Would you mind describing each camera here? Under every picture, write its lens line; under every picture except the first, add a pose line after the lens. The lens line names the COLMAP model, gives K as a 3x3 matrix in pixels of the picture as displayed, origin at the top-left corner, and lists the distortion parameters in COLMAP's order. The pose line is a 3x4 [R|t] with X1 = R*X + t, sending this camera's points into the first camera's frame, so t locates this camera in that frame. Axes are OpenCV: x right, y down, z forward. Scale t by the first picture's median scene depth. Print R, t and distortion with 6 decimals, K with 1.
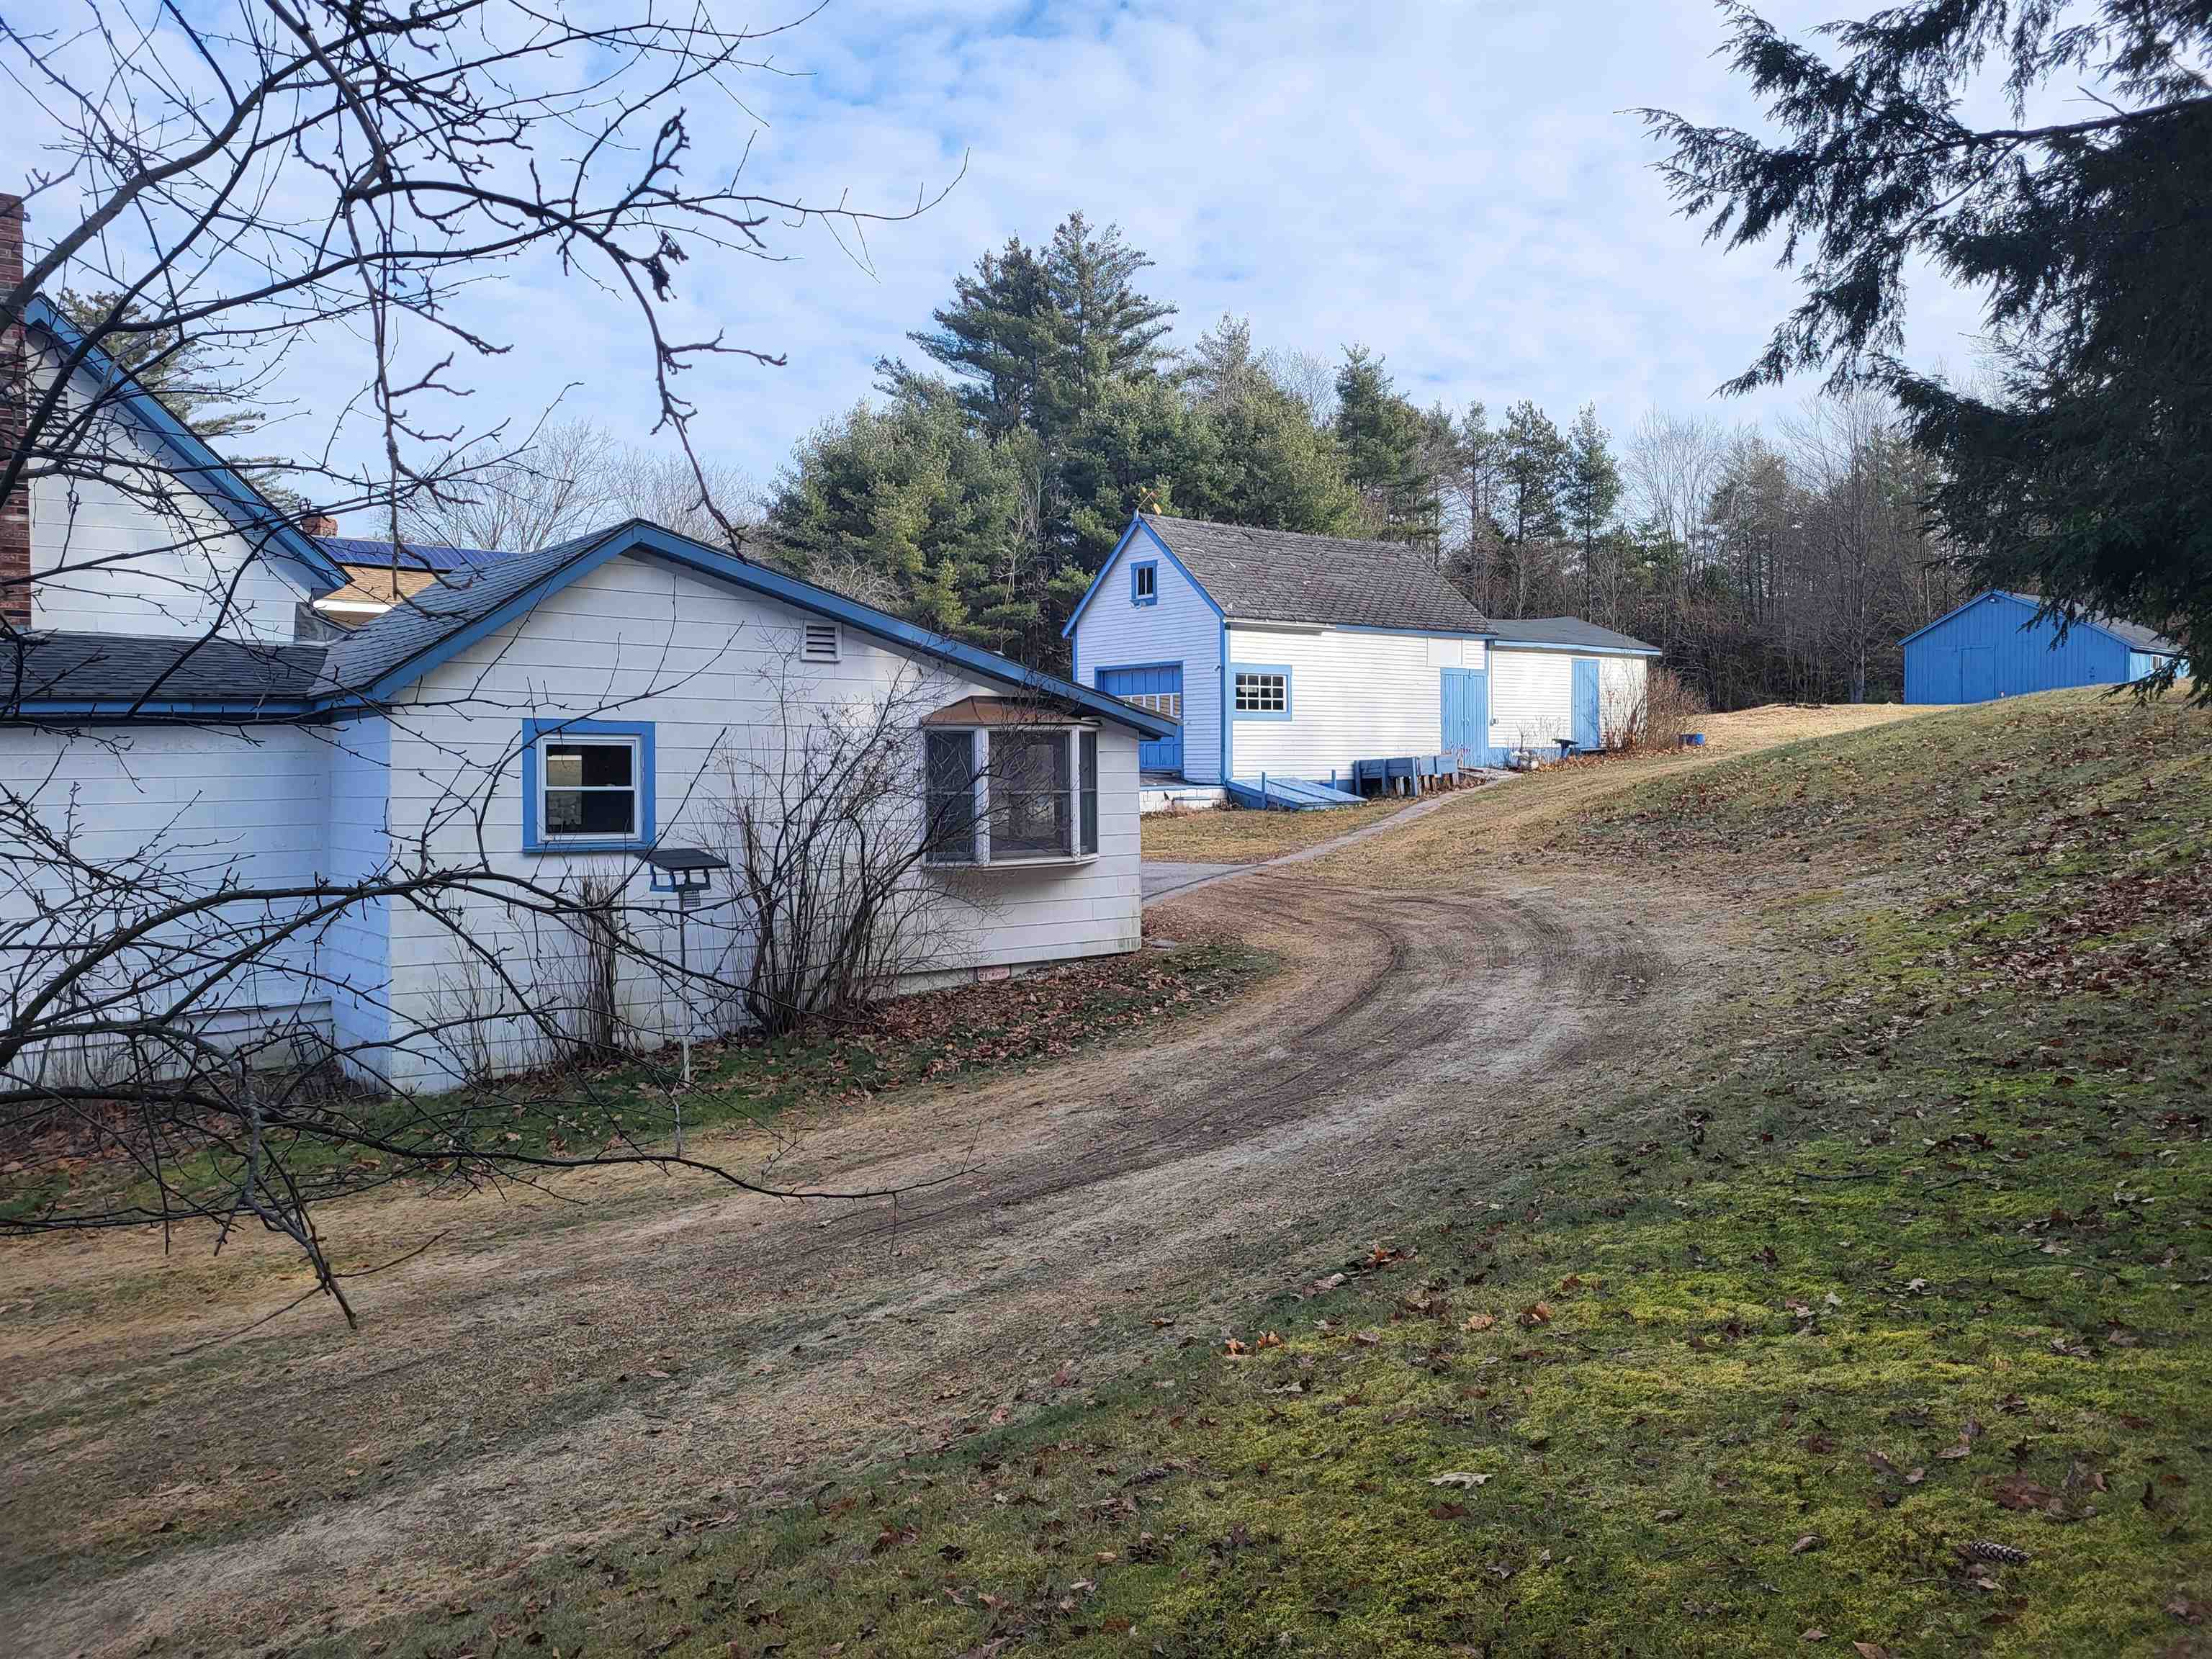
lens RADIAL K [[1671.2, 0, 1120.6], [0, 1671.2, 822.4], [0, 0, 1]] dist [0.058459, -0.041300]
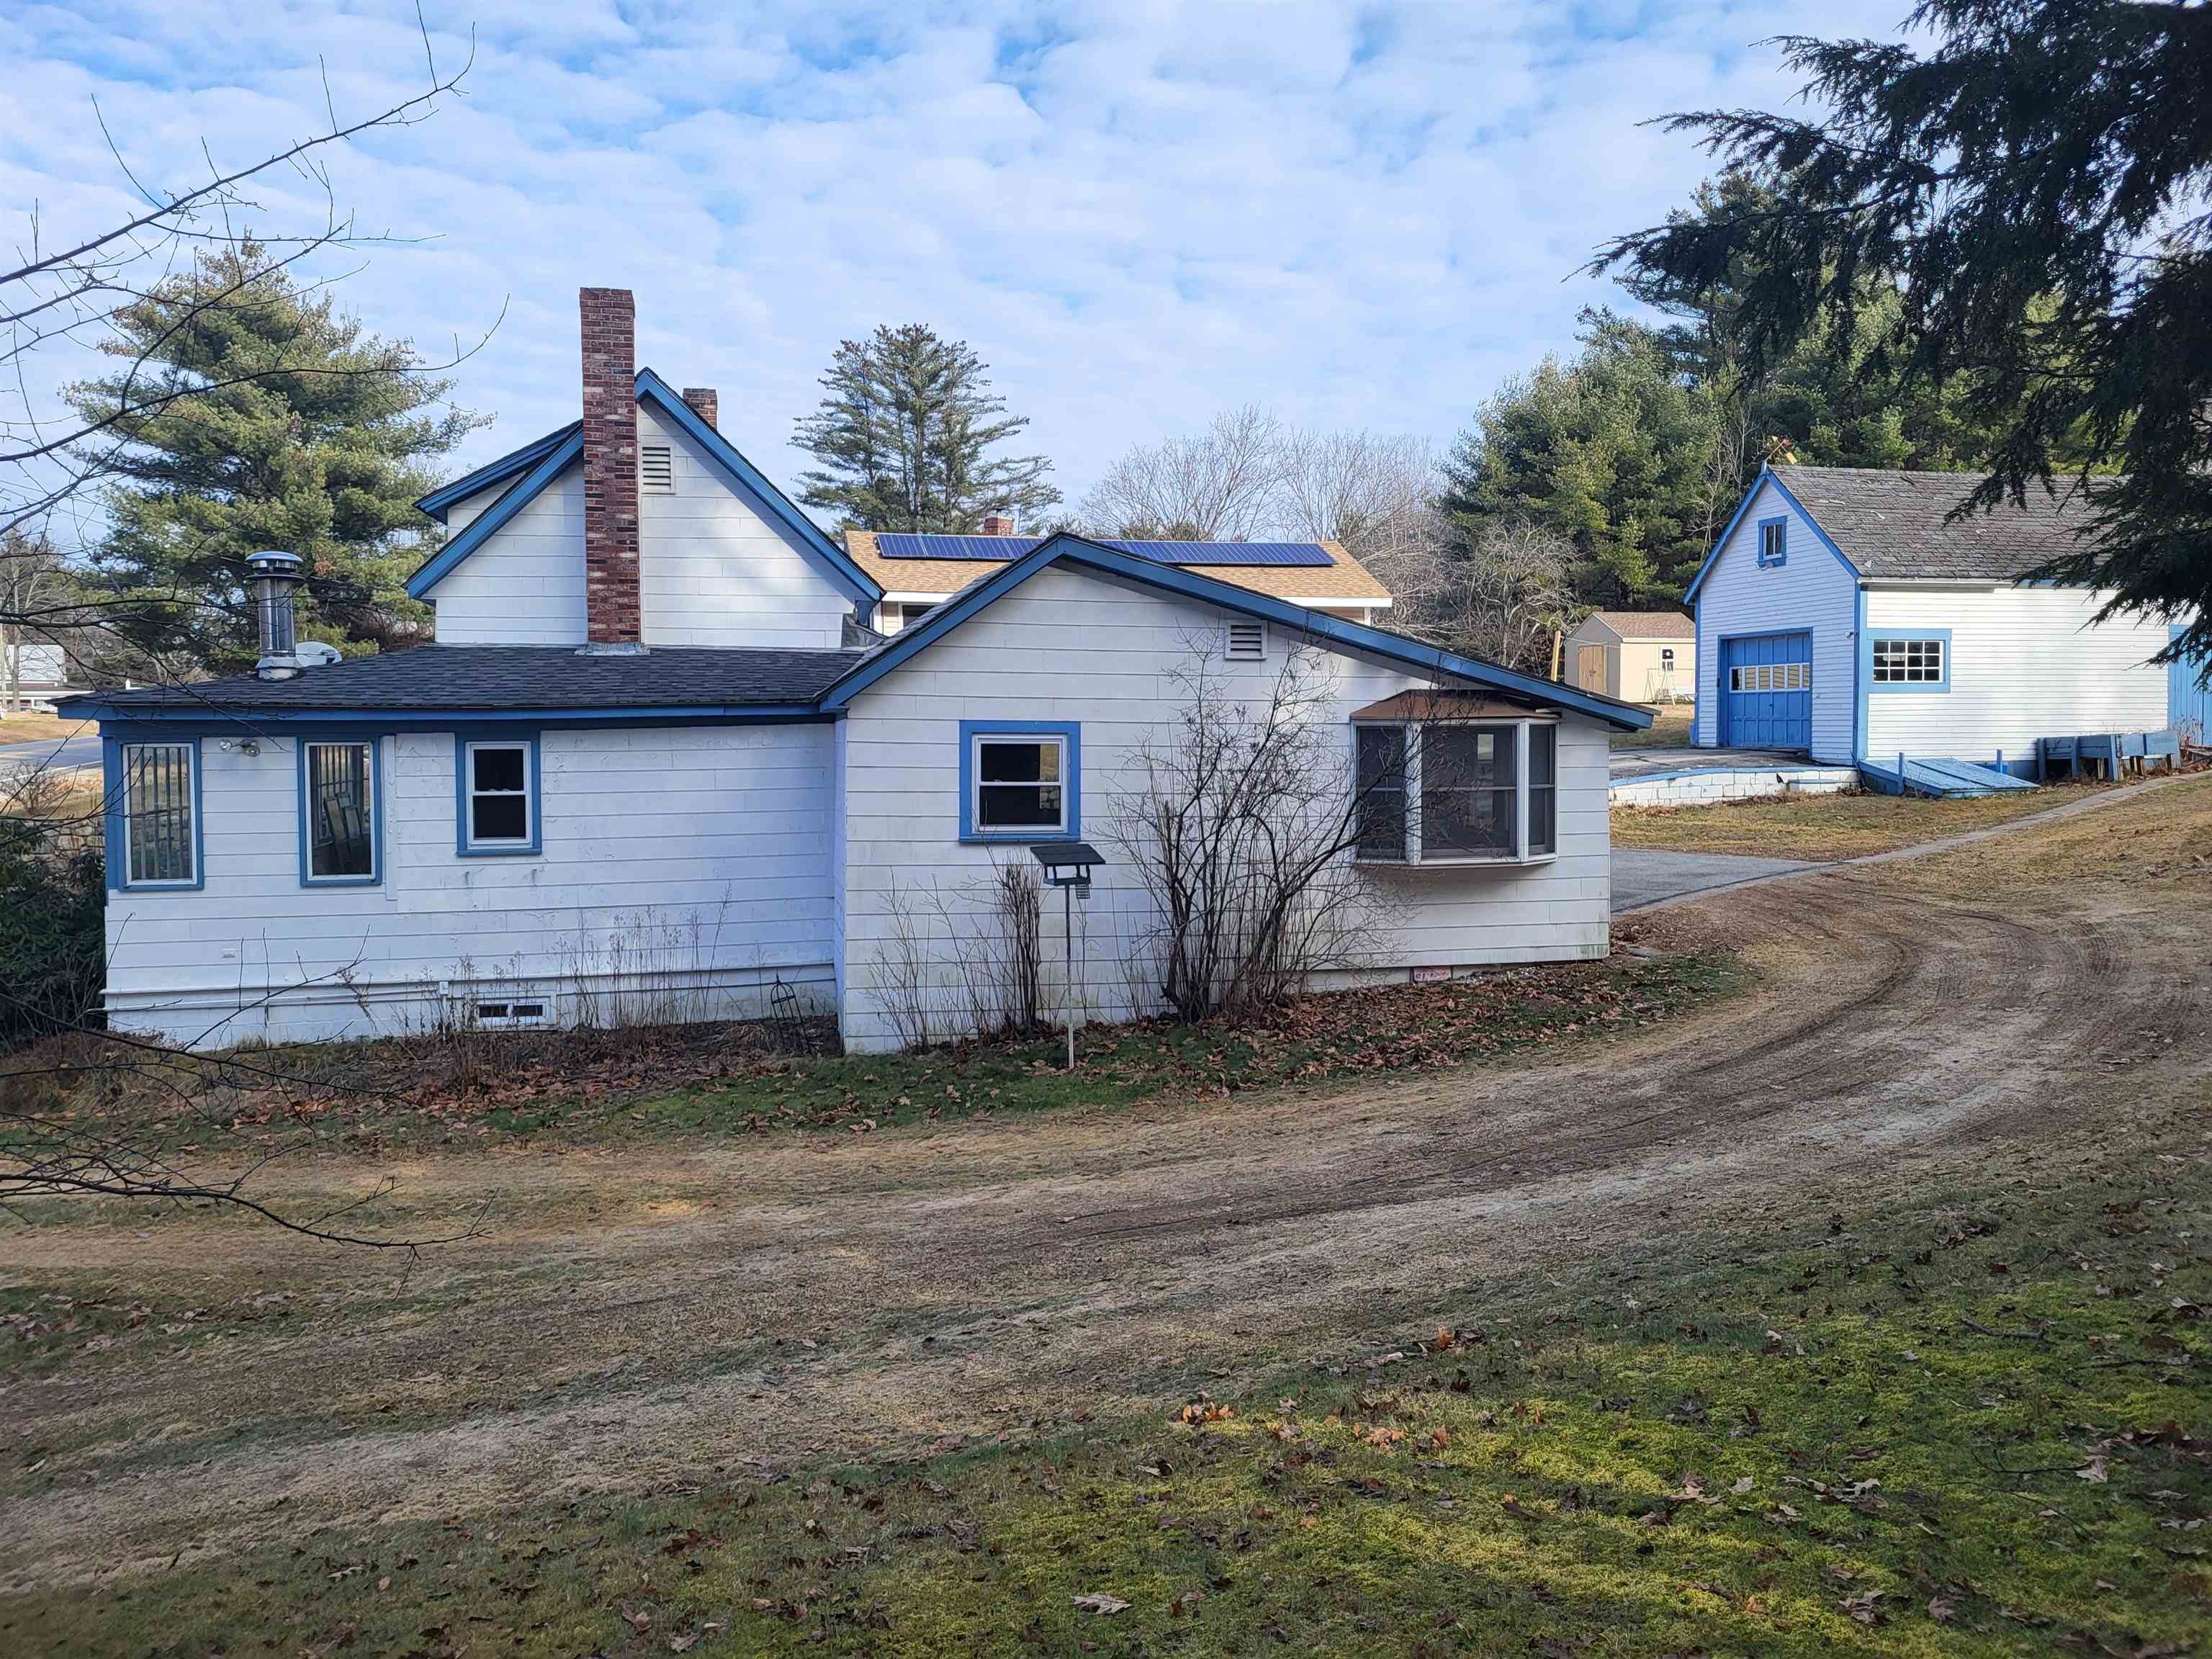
lens RADIAL K [[1671.2, 0, 1107.0], [0, 1671.2, 820.7], [0, 0, 1]] dist [0.058459, -0.041300]
pose [[0.907308, 0.024351, -0.419761, 0.189563], [-0.015190, 0.999568, 0.025154, -0.024589], [0.420192, -0.016447, 0.907286, 0.045280]]
